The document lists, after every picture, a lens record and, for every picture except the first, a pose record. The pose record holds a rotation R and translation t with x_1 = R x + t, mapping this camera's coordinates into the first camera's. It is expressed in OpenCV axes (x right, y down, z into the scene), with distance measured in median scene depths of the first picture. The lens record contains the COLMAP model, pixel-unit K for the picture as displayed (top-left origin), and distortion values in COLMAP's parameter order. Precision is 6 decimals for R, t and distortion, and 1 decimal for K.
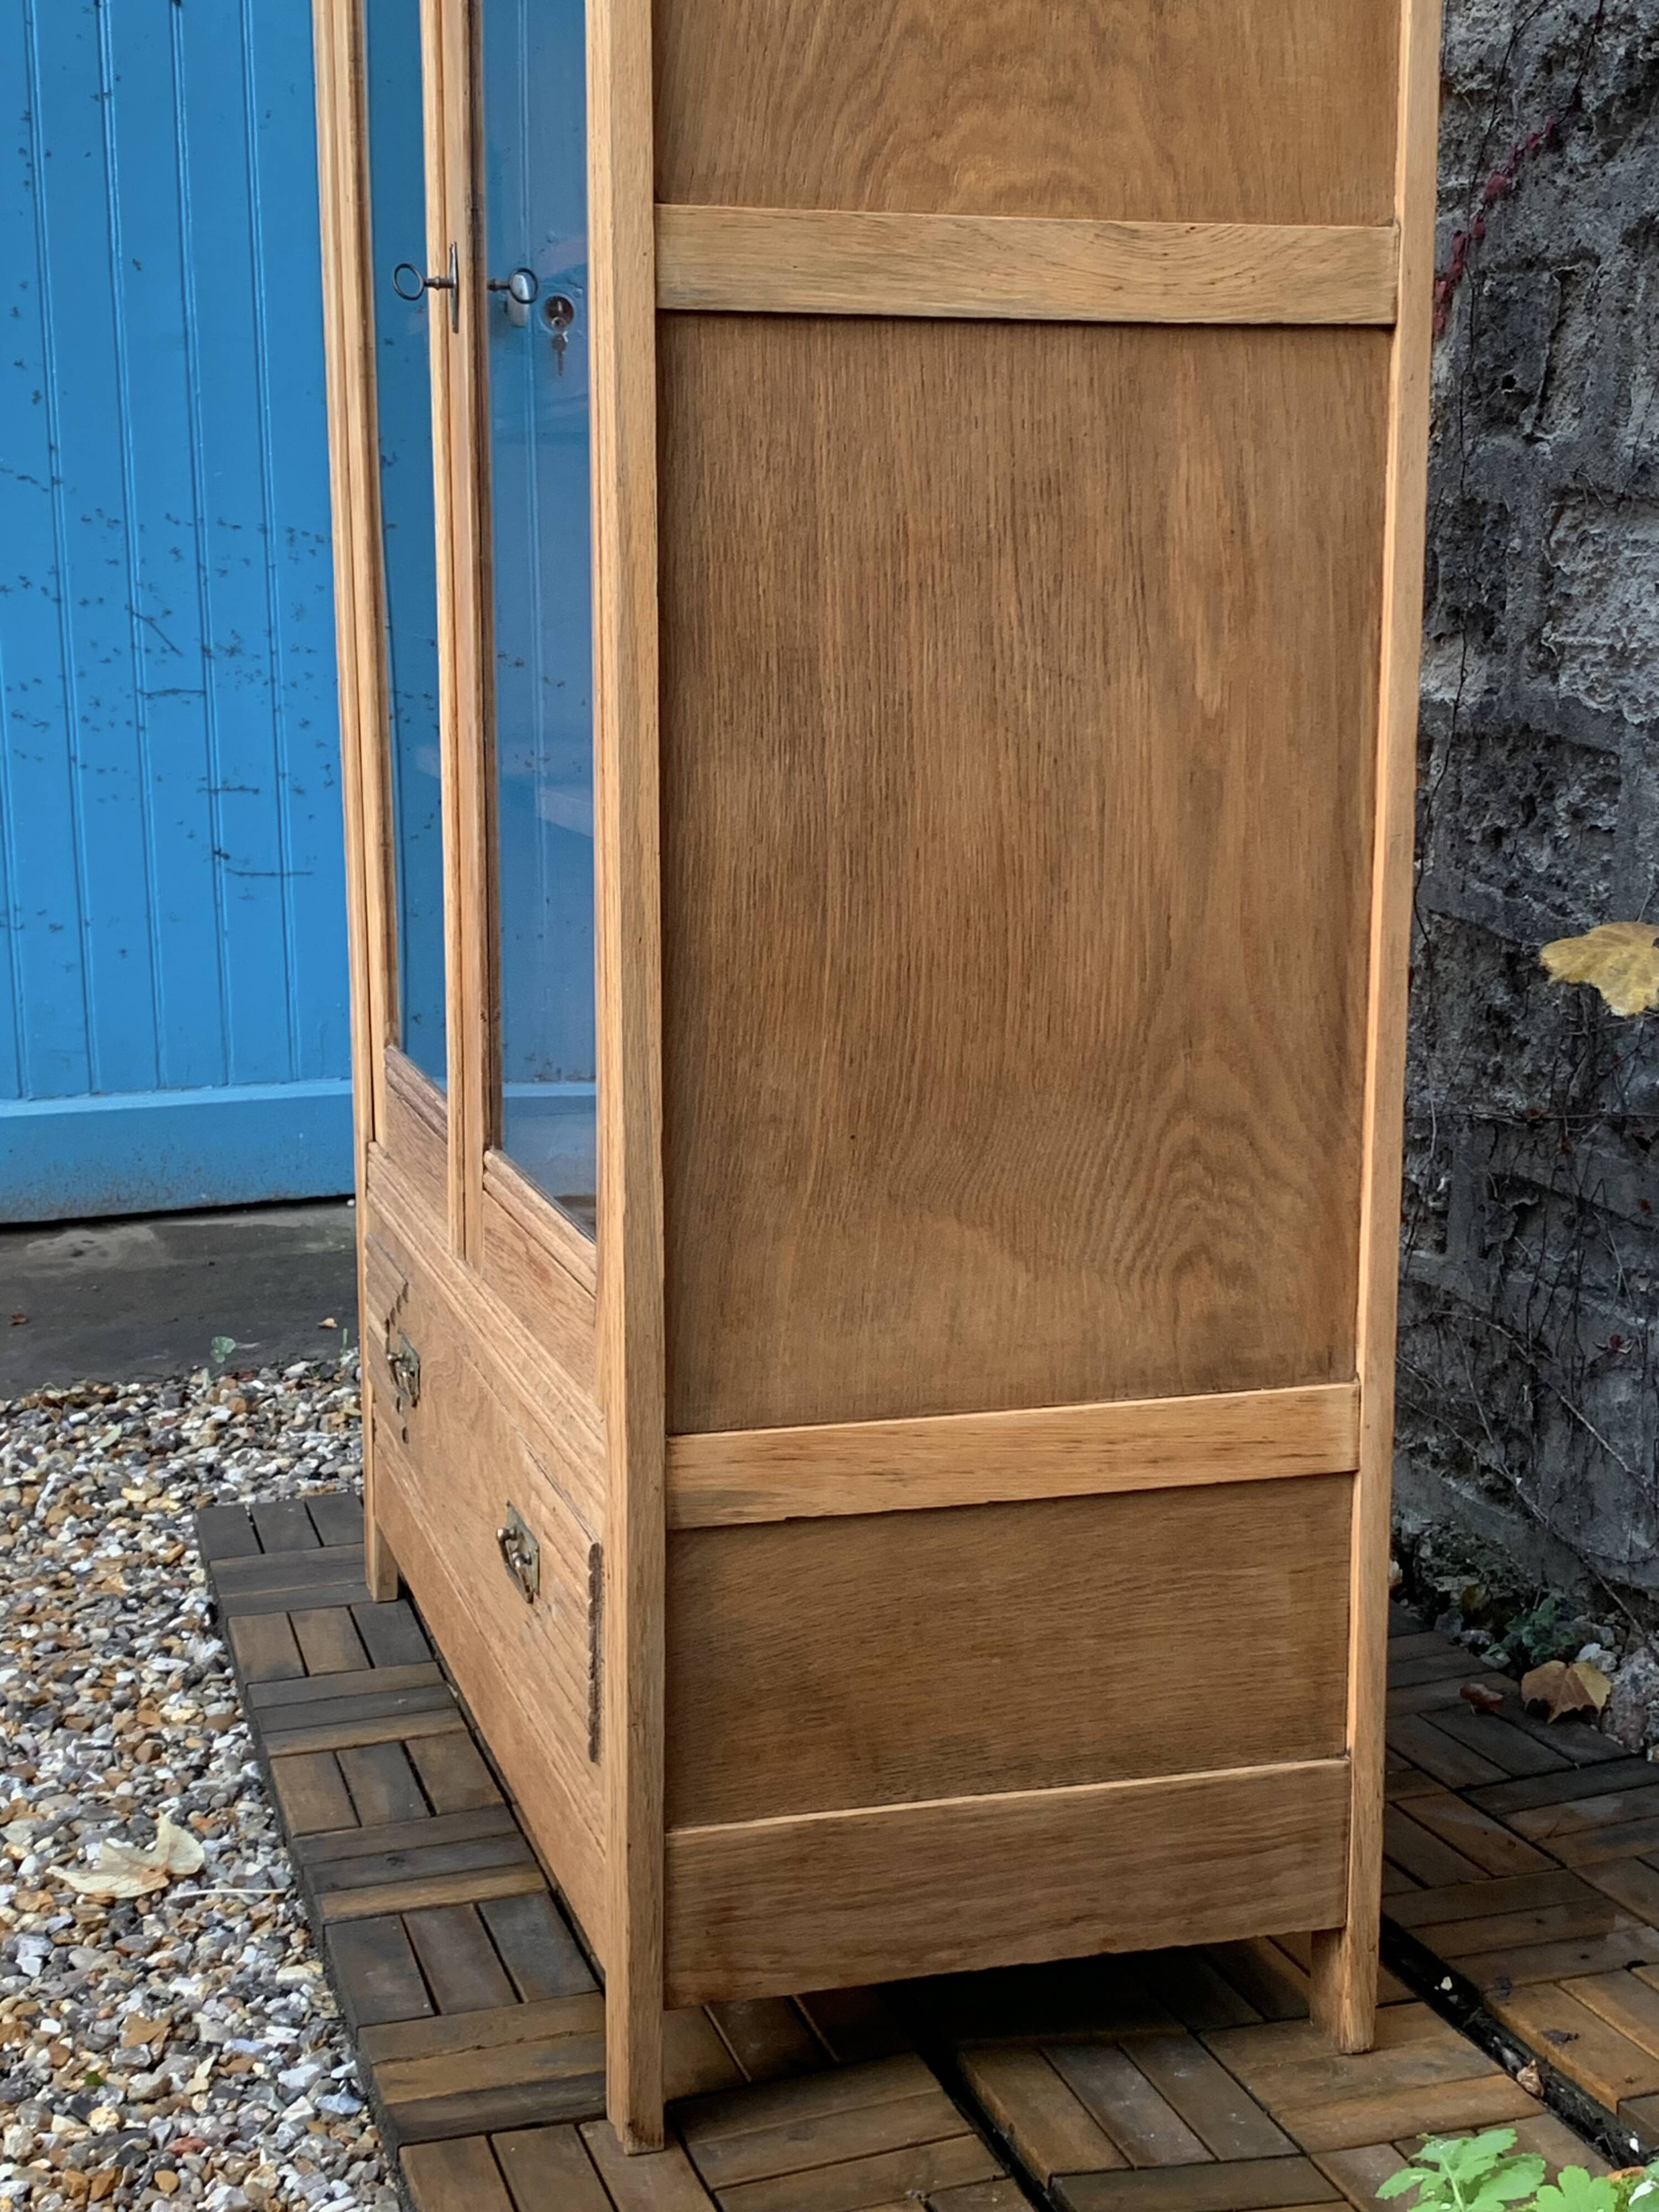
lens RADIAL K [[3094.2, 0, 829.5], [0, 3094.2, 1106.0], [0, 0, 1]] dist [0.130702, -0.460966]
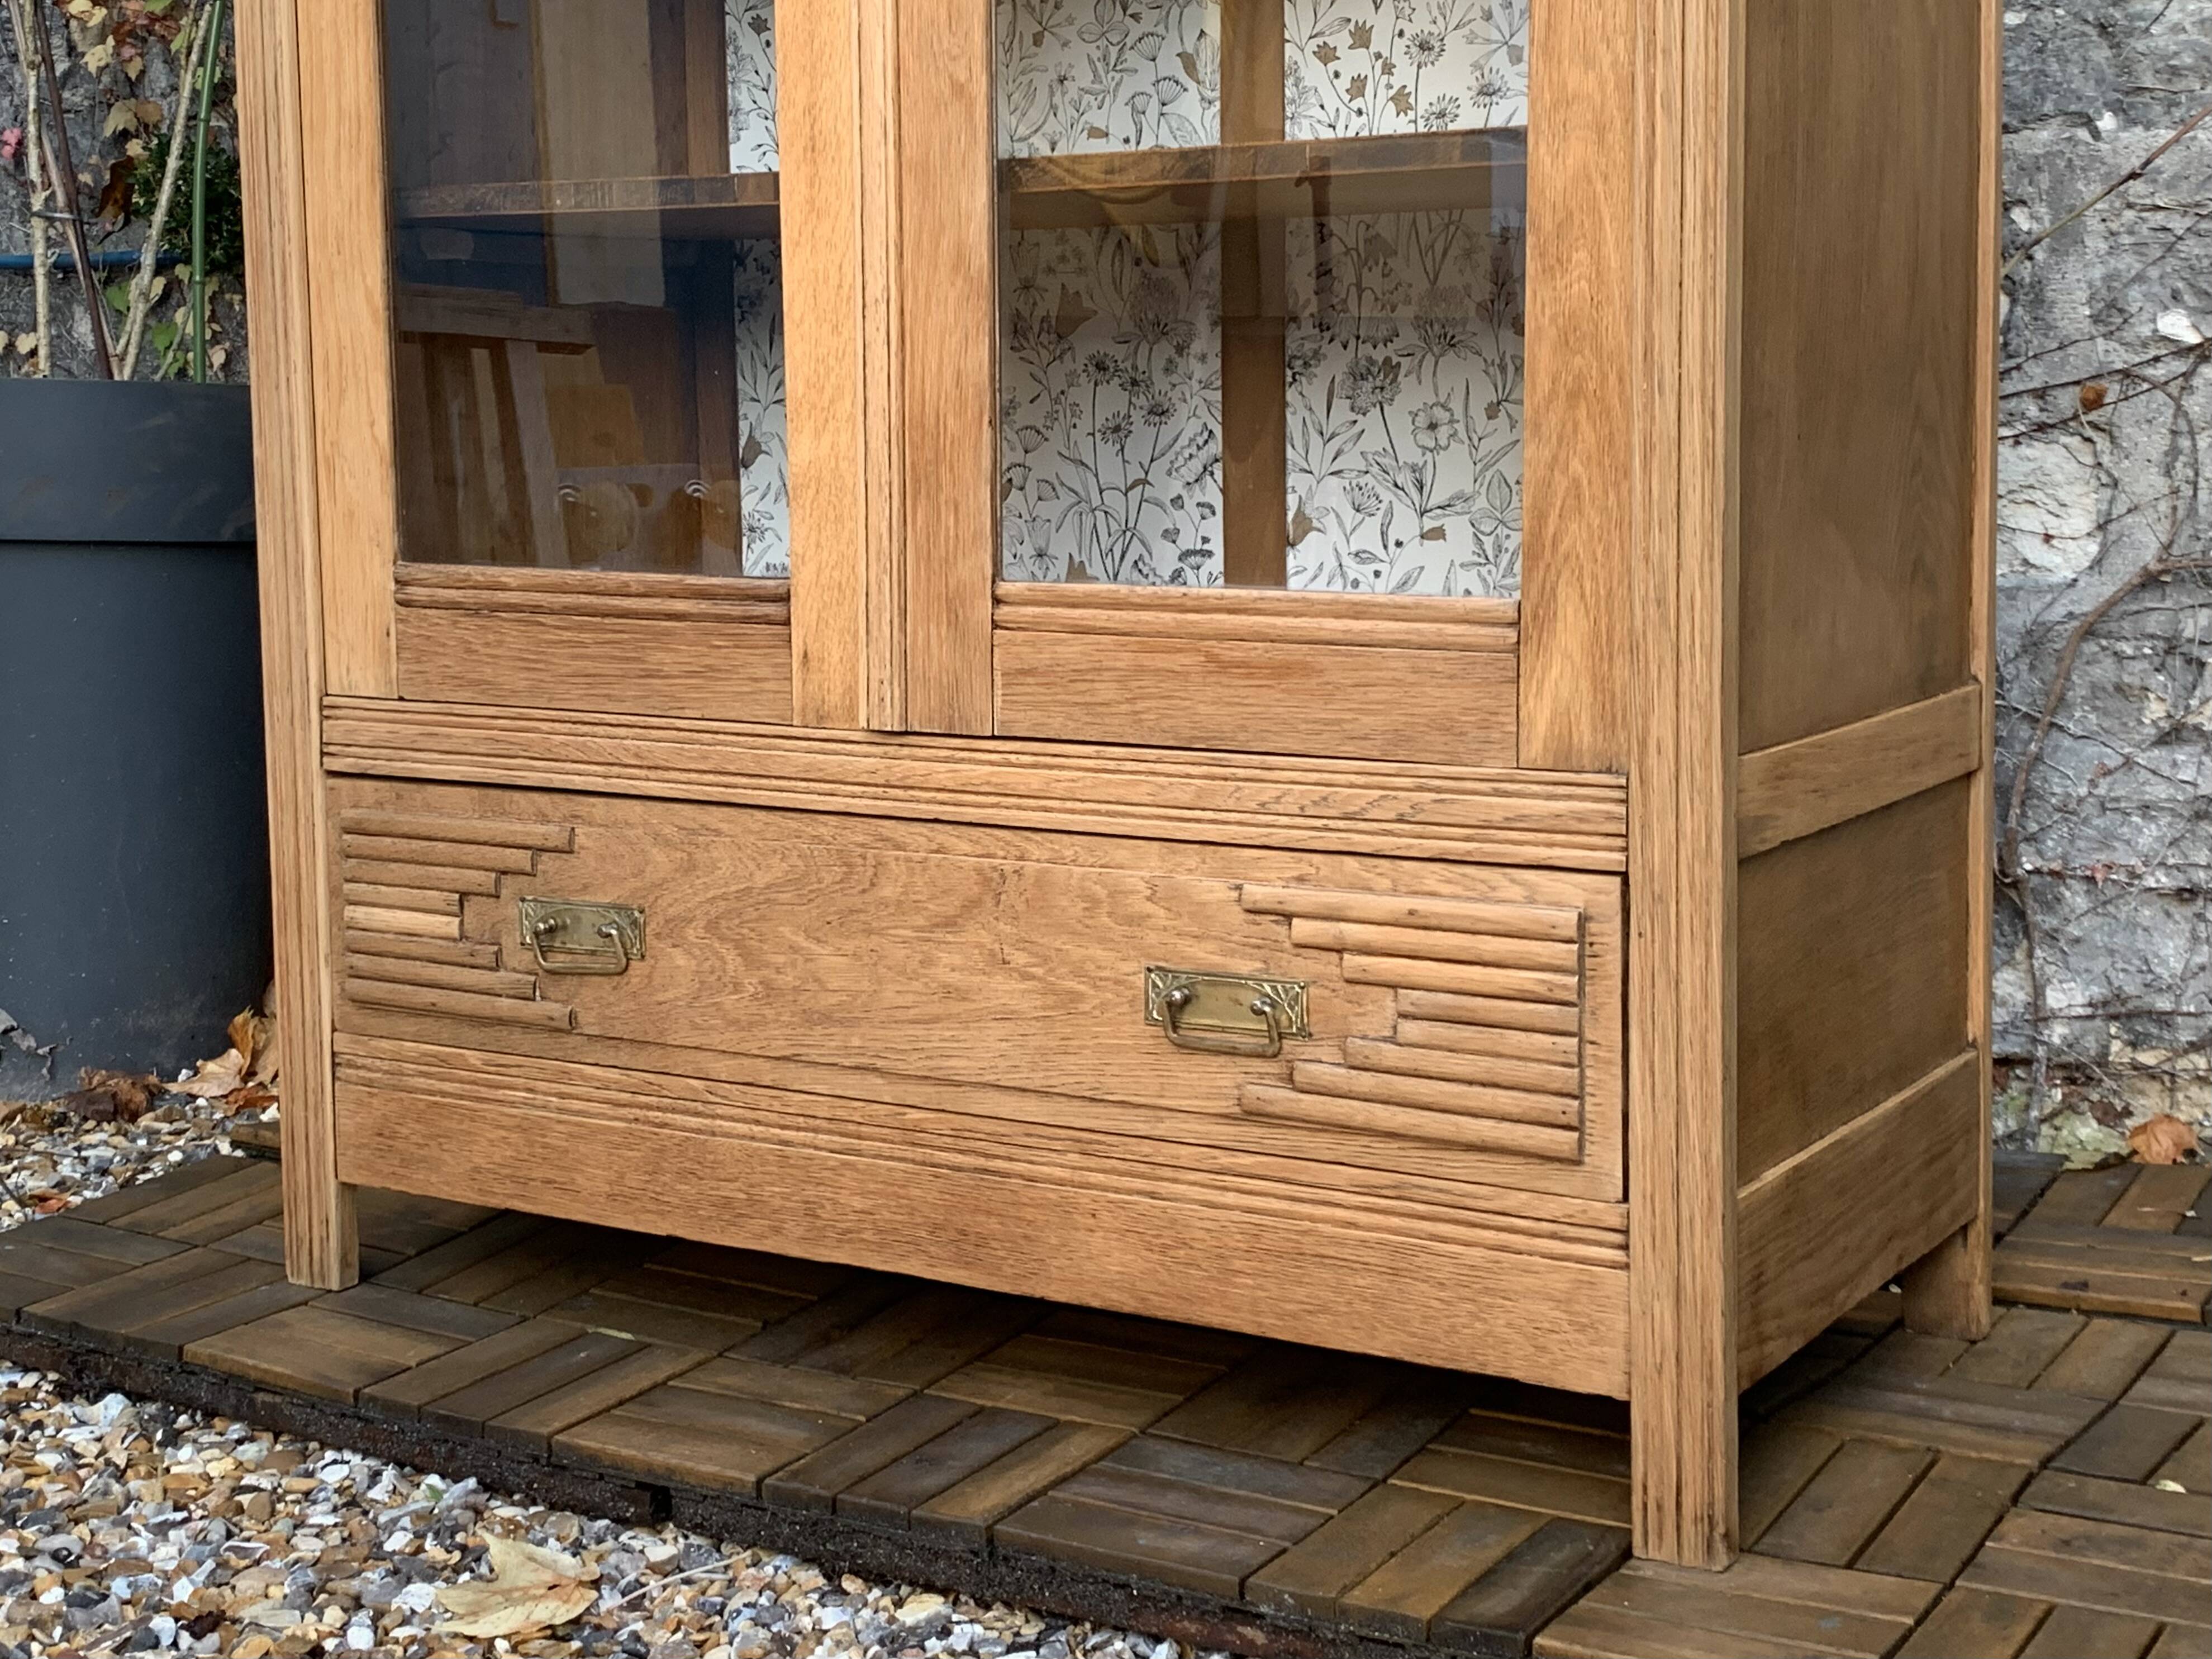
lens RADIAL K [[3057.7, 0, 1107.2], [0, 3057.7, 668.0], [0, 0, 1]] dist [0.191849, -0.616425]
pose [[0.753211, -0.073907, 0.653614, -0.565337], [0.127557, 0.991217, -0.034913, 0.062811], [-0.645293, 0.109670, 0.756022, 0.299989]]
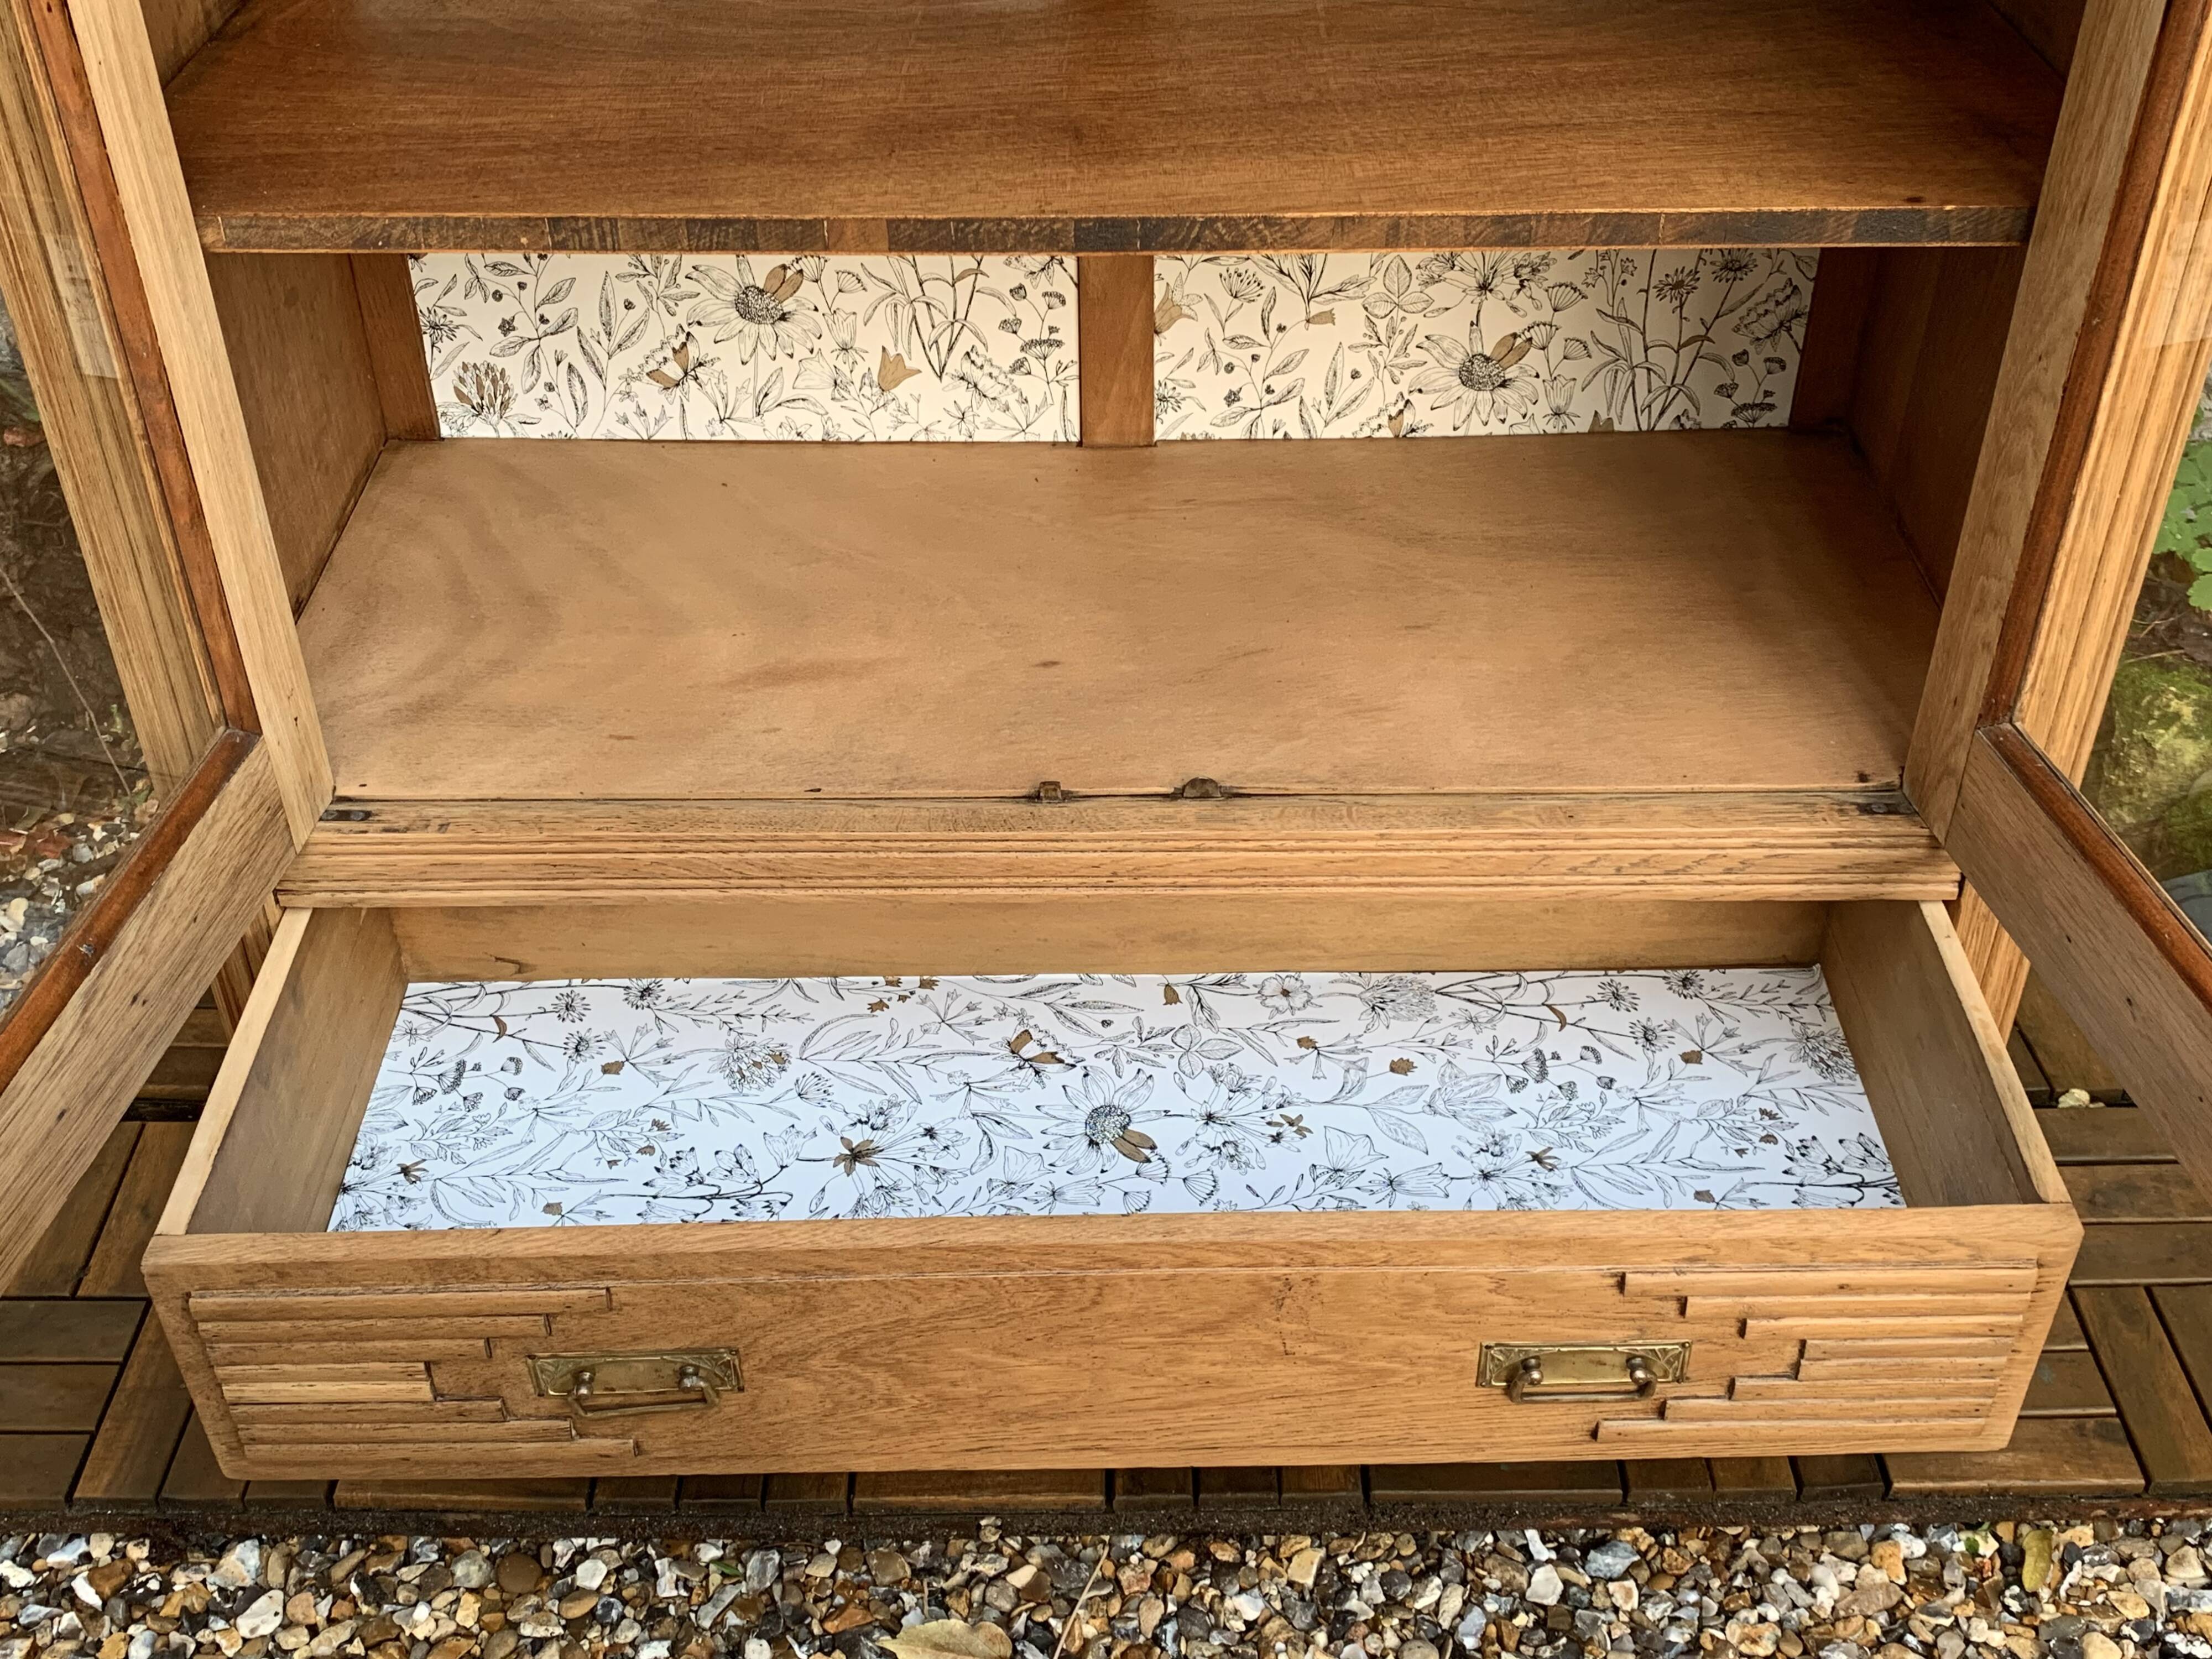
lens RADIAL K [[2334.9, 0, 1112.8], [0, 2334.9, 830.3], [0, 0, 1]] dist [0.111640, -0.200882]
pose [[0.286720, -0.578444, 0.763671, -0.522320], [0.168414, 0.815159, 0.554213, -0.255721], [-0.943095, -0.030291, 0.331141, 0.735921]]
